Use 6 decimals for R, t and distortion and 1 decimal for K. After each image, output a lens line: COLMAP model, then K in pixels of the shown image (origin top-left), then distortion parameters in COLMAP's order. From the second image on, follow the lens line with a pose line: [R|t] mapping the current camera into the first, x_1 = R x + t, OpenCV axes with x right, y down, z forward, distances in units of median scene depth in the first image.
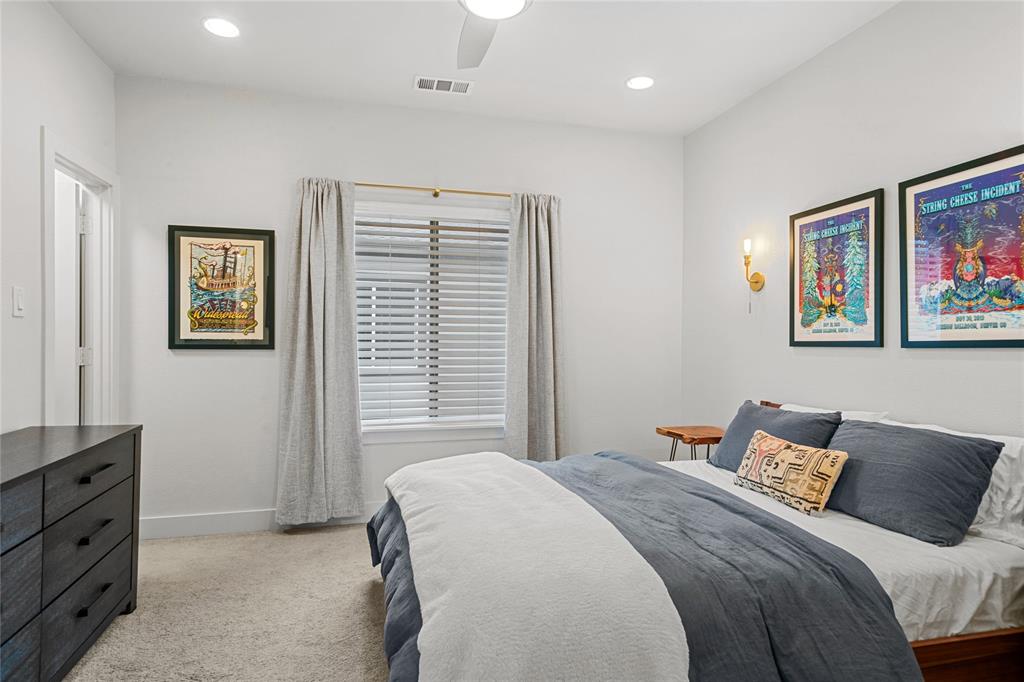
lens RADIAL K [[578.8, 0, 509.1], [0, 578.8, 347.5], [0, 0, 1]] dist [0.016877, 0.001147]
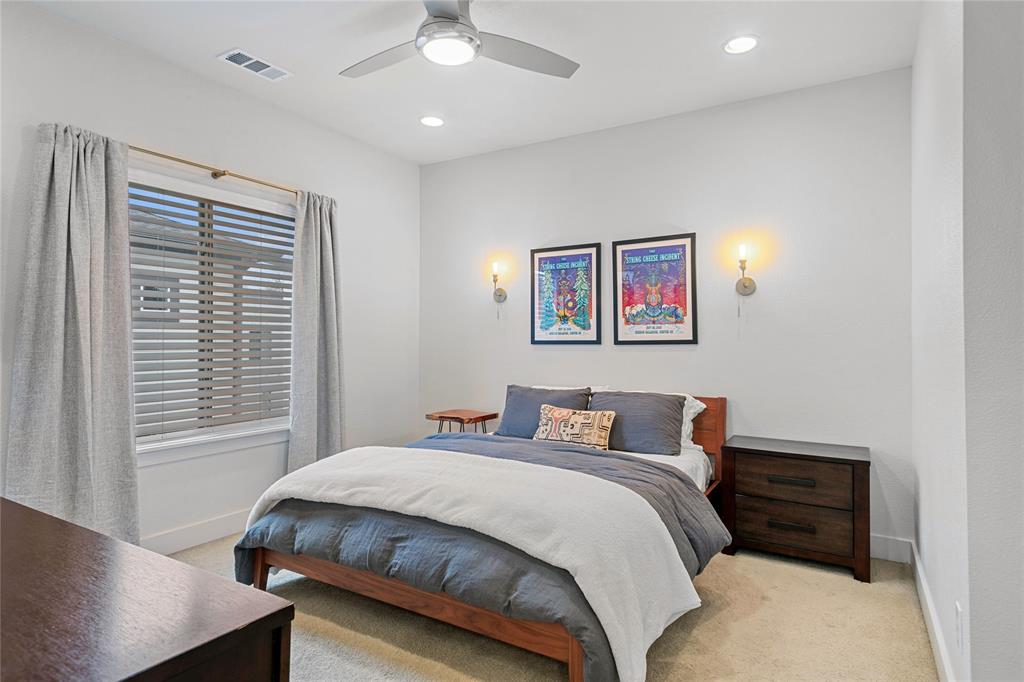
lens RADIAL K [[578.8, 0, 509.1], [0, 578.8, 347.5], [0, 0, 1]] dist [0.016877, 0.001147]
pose [[0.711351, -0.011300, 0.702746, -0.619520], [0.007657, 0.999936, 0.008328, -0.007228], [-0.702795, -0.000544, 0.711392, 0.069914]]
